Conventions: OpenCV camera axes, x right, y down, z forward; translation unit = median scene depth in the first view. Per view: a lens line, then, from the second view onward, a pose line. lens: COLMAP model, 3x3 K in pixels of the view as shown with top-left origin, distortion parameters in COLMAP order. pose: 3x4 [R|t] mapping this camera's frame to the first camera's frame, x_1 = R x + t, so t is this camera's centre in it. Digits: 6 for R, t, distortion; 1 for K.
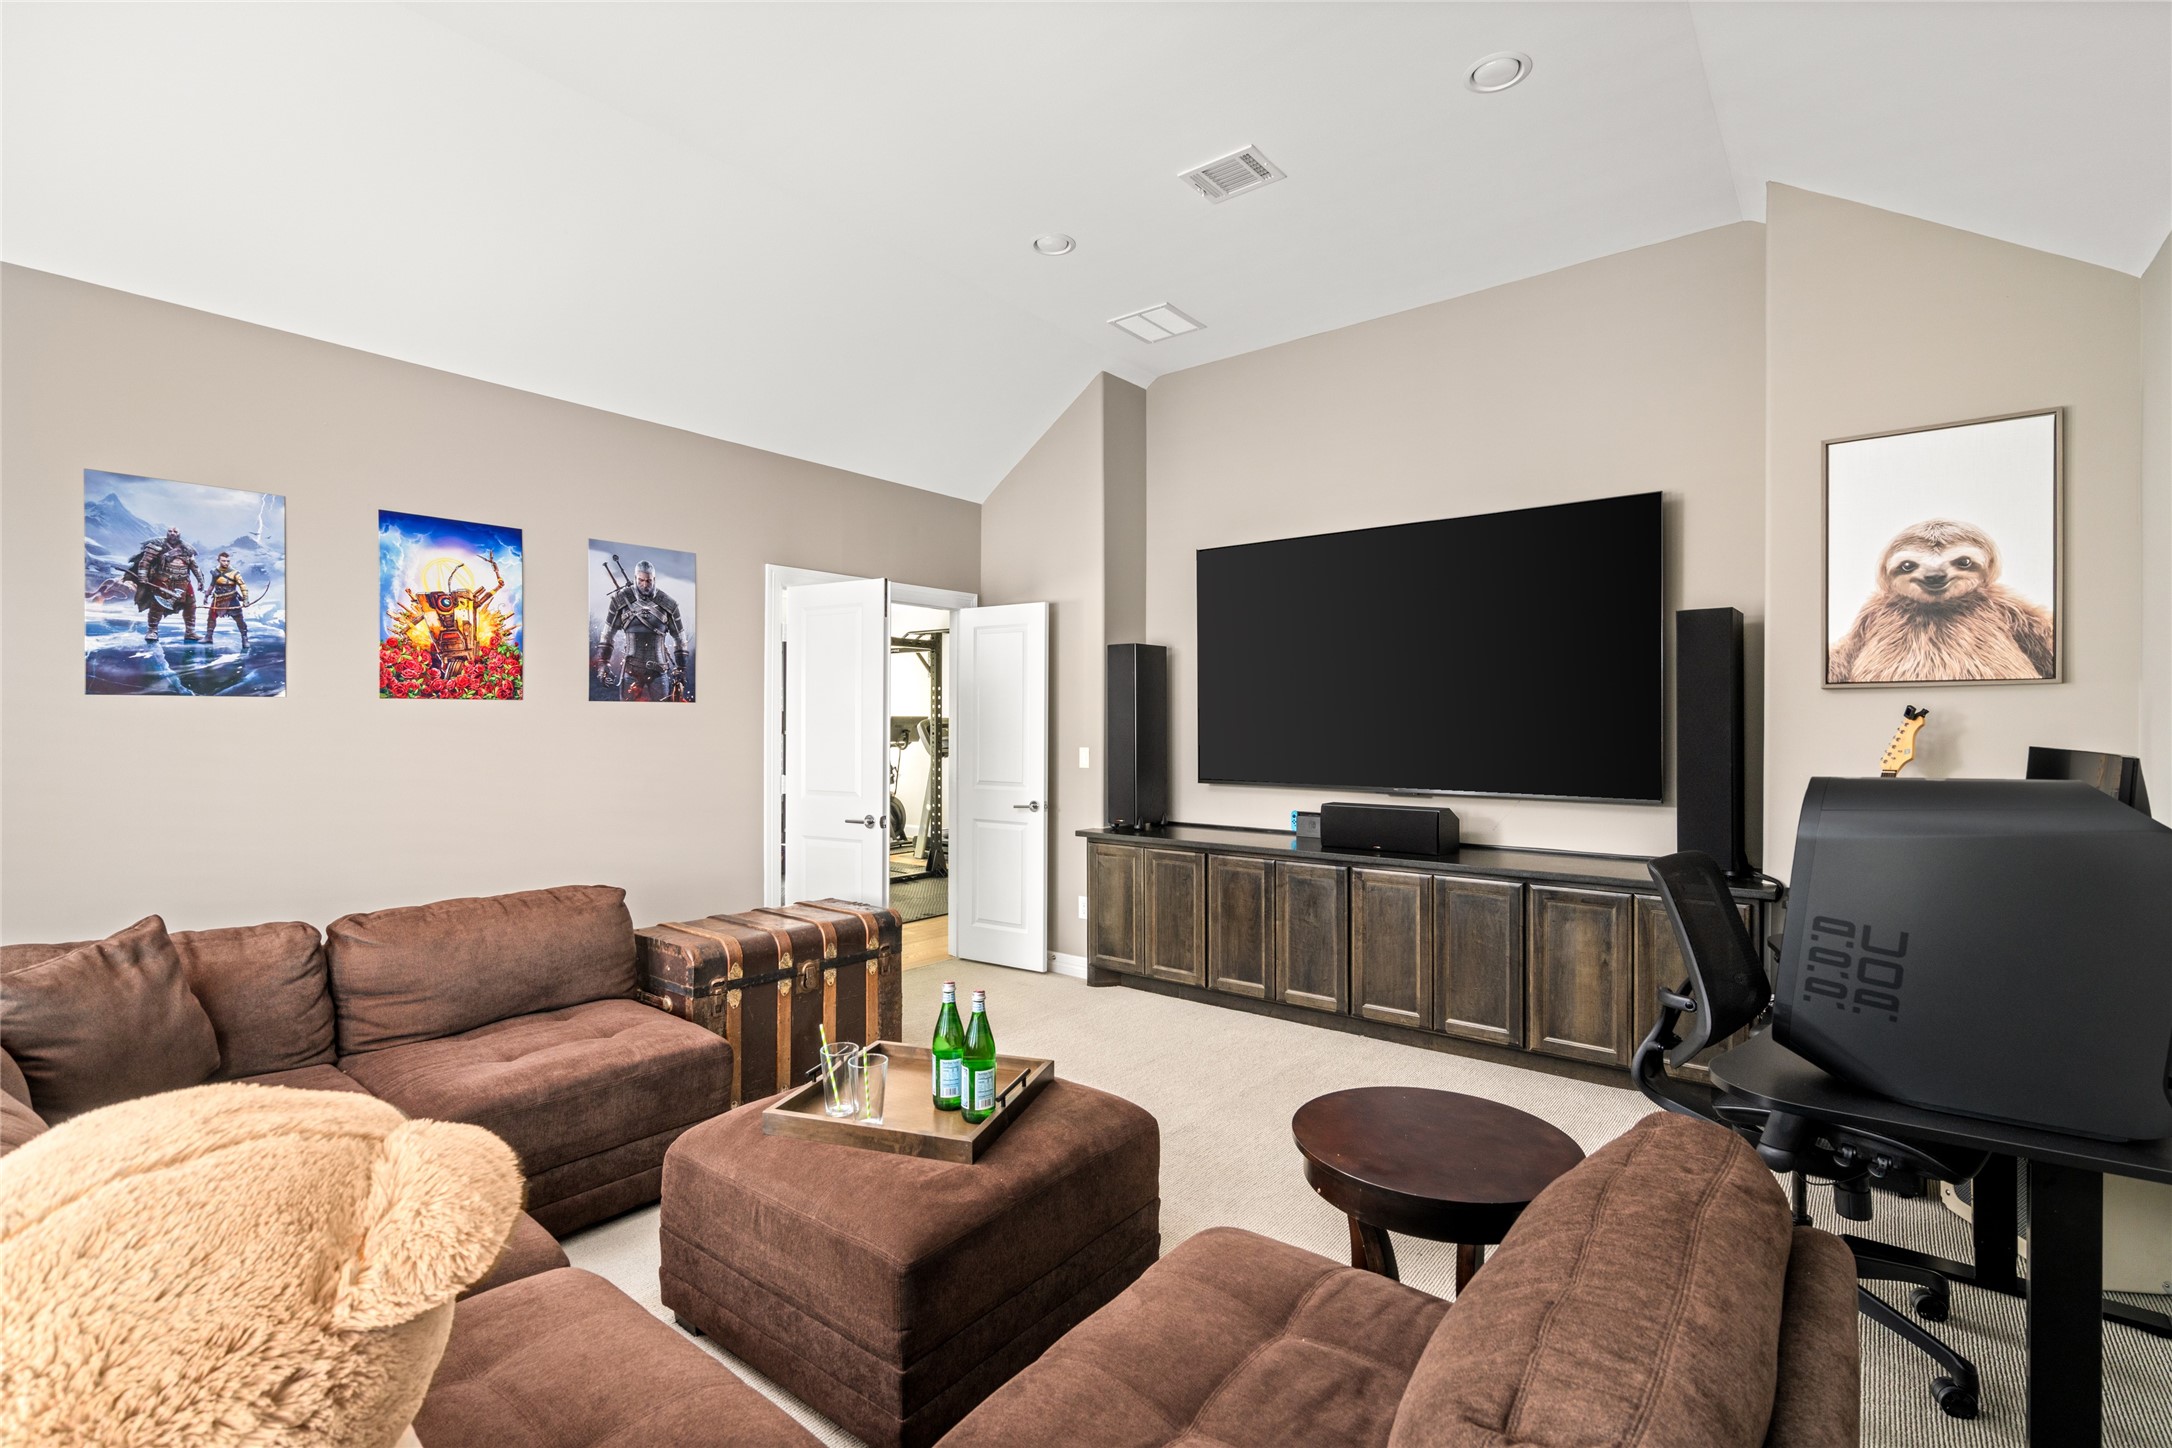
lens RADIAL K [[1007.9, 0, 1081.8], [0, 1007.9, 723.7], [0, 0, 1]] dist [0.001241, 0.002741]
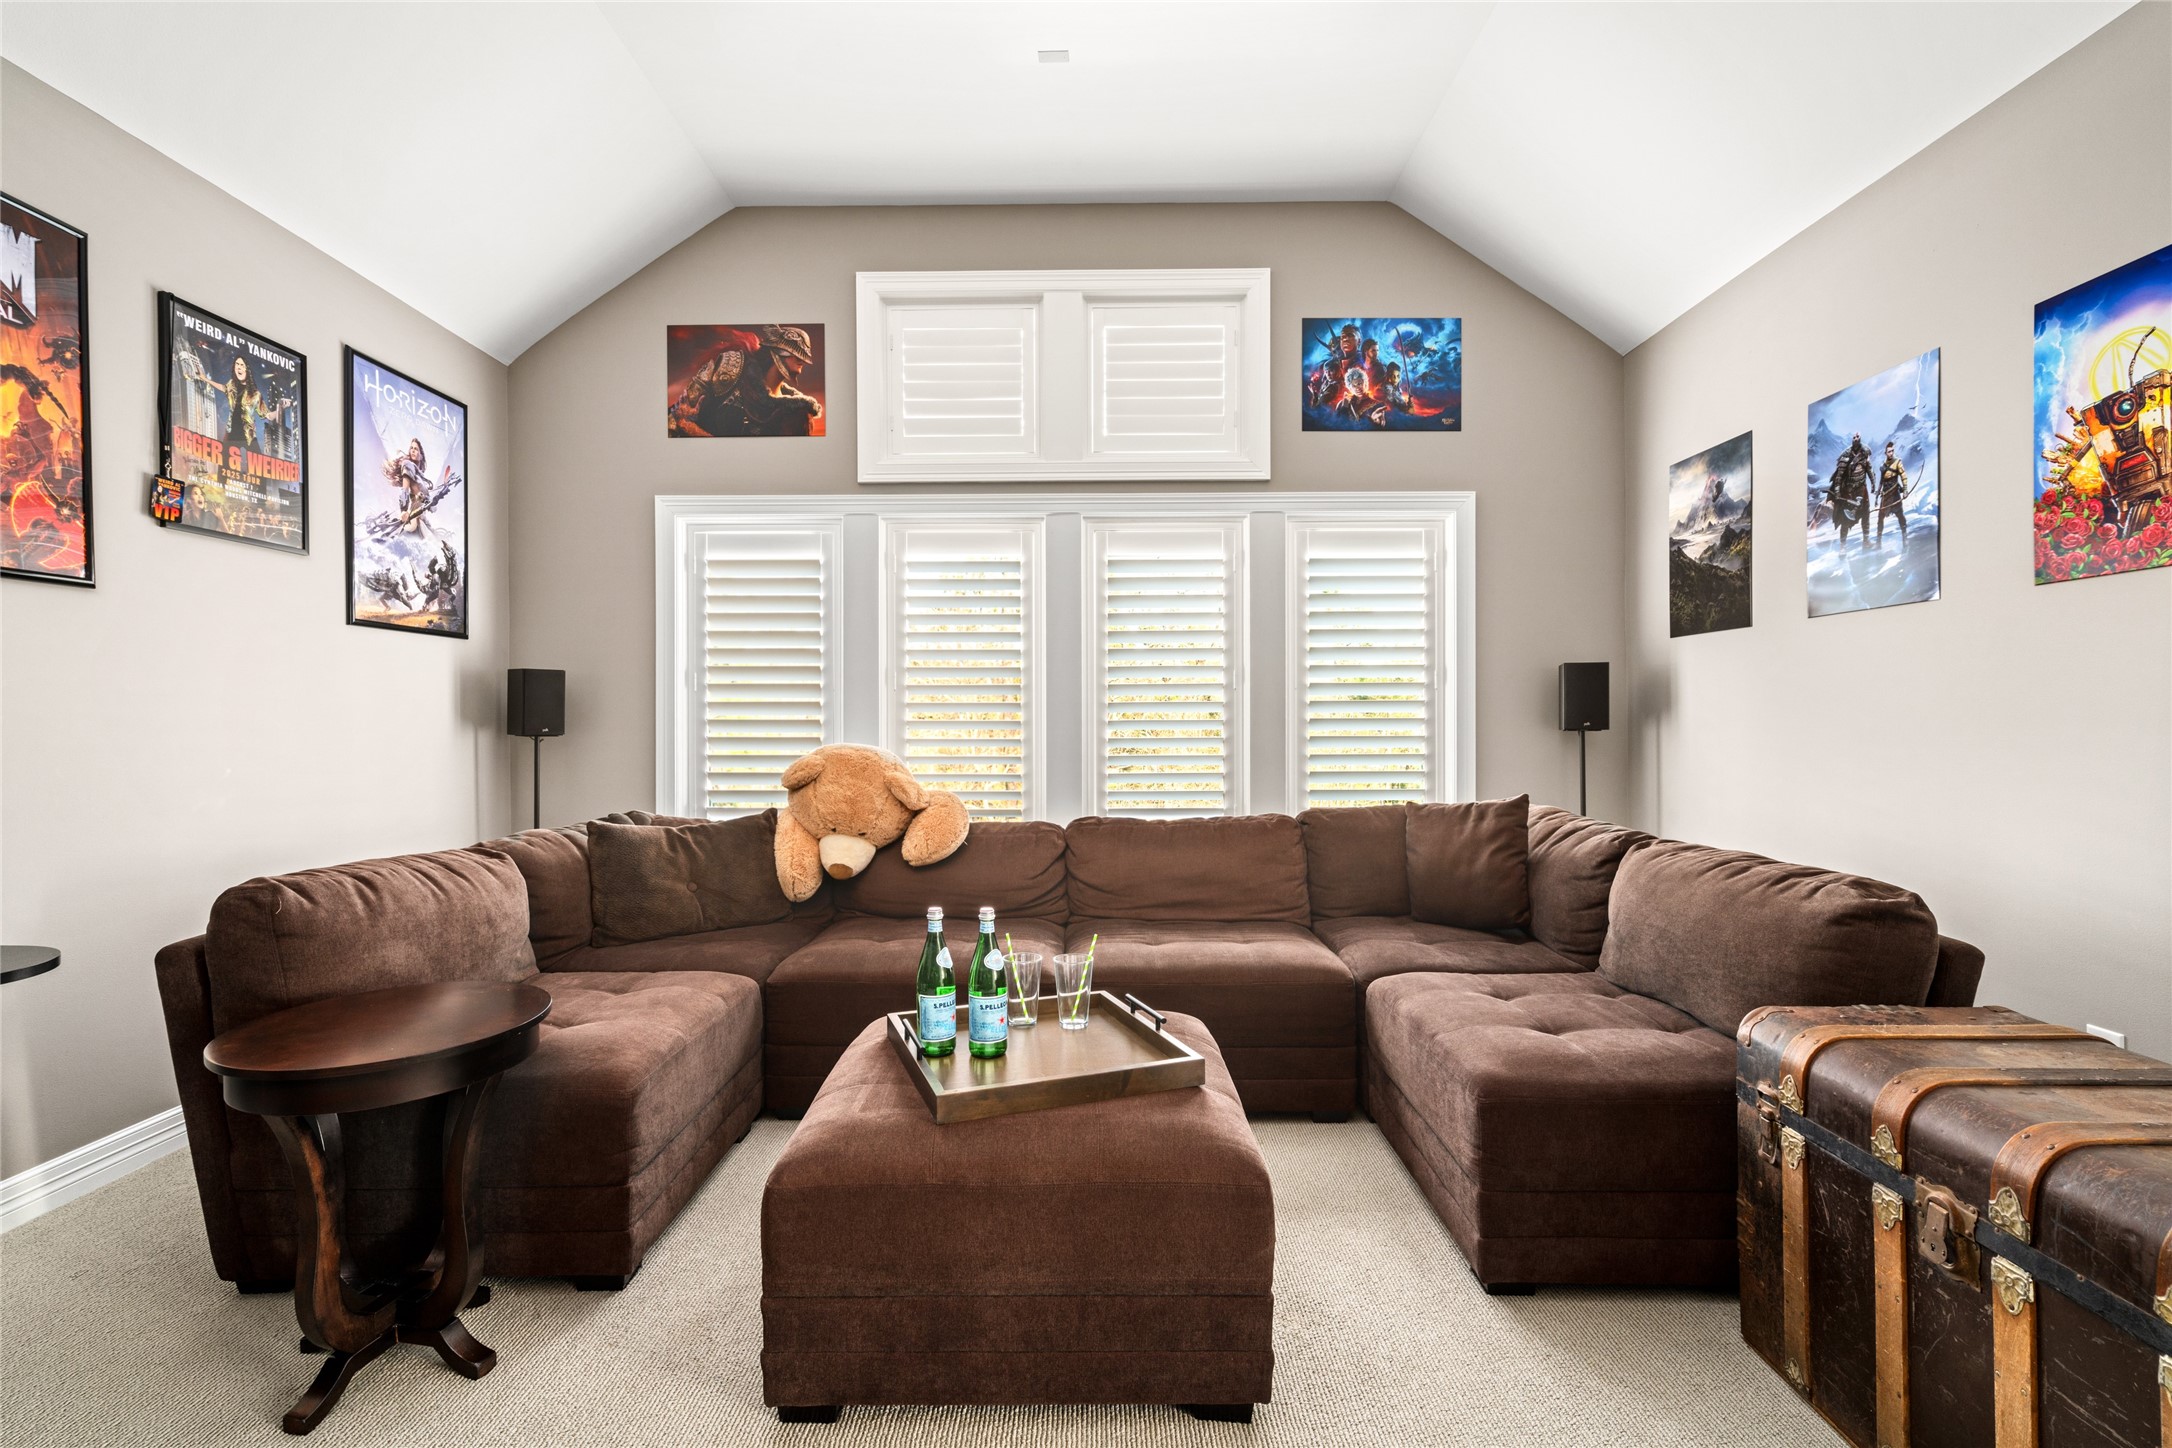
lens RADIAL K [[1007.9, 0, 1079.7], [0, 1007.9, 724.5], [0, 0, 1]] dist [0.001241, 0.002741]
pose [[-0.792418, 0.009245, -0.609909, 0.245124], [0.006305, 0.999956, 0.006965, 0.064894], [0.609946, 0.001673, -0.792441, 1.251534]]
